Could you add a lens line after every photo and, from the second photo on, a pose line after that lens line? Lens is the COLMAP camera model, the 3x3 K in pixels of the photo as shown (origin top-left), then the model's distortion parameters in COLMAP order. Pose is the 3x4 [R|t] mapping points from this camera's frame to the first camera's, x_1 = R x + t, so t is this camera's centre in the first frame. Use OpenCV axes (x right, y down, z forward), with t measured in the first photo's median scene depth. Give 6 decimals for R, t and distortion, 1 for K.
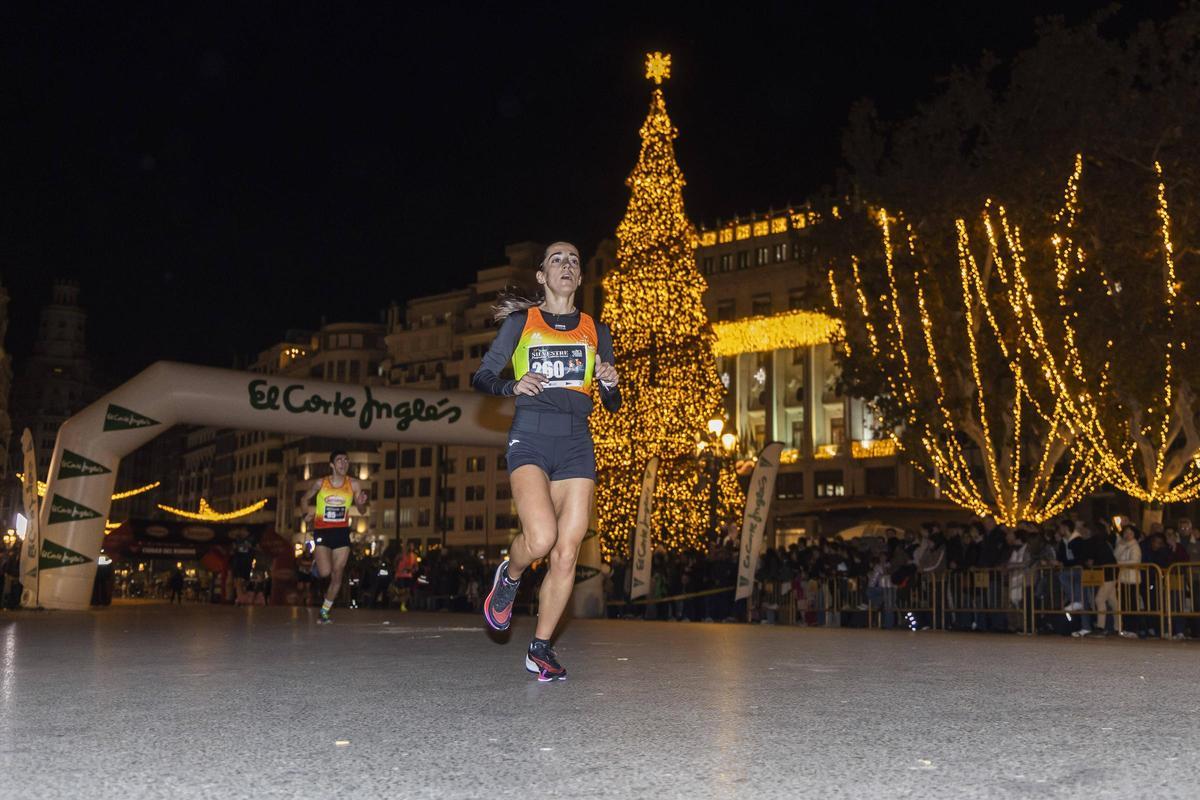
lens RADIAL K [[1357.0, 0, 652.2], [0, 1357.0, 357.0], [0, 0, 1]] dist [0.005719, -0.033316]
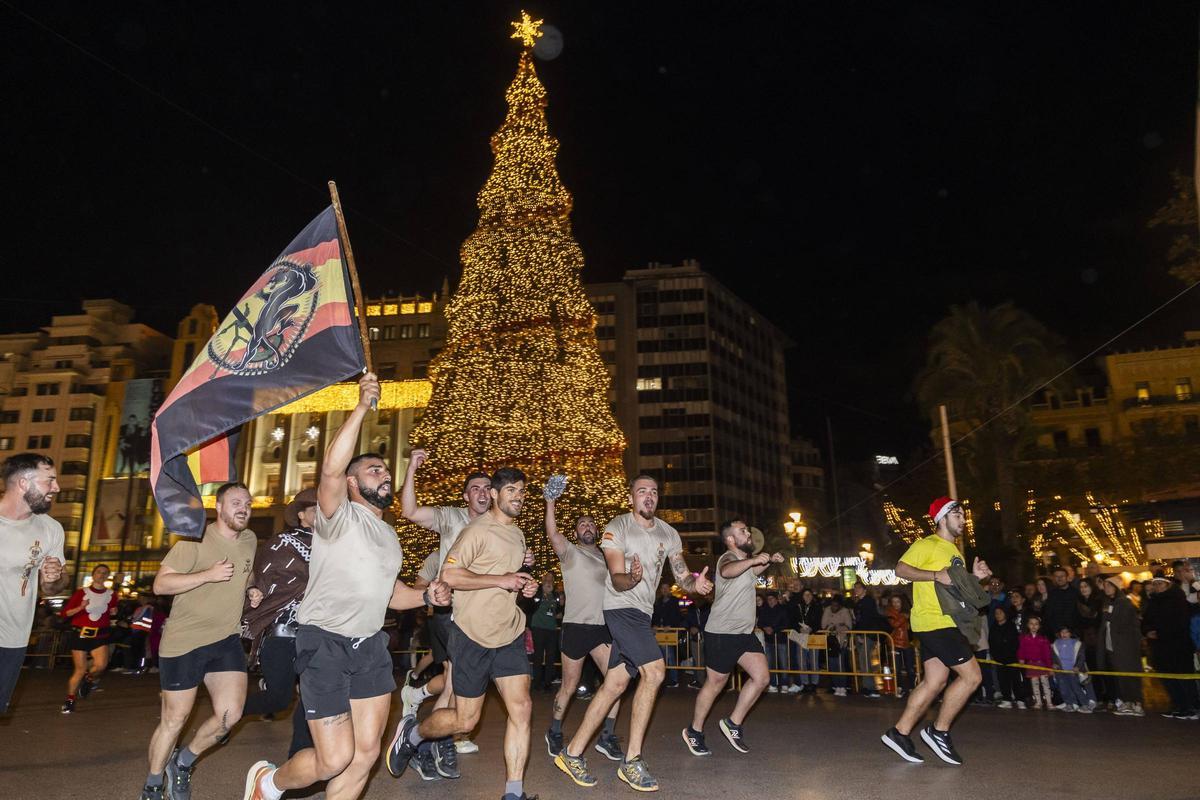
lens RADIAL K [[832.9, 0, 624.4], [0, 832.9, 397.2], [0, 0, 1]] dist [0.007395, -0.001087]
pose [[0.847444, 0.113055, 0.518708, -0.206602], [-0.072444, 0.992549, -0.097975, 0.081094], [-0.525919, 0.045451, 0.849319, 0.523547]]
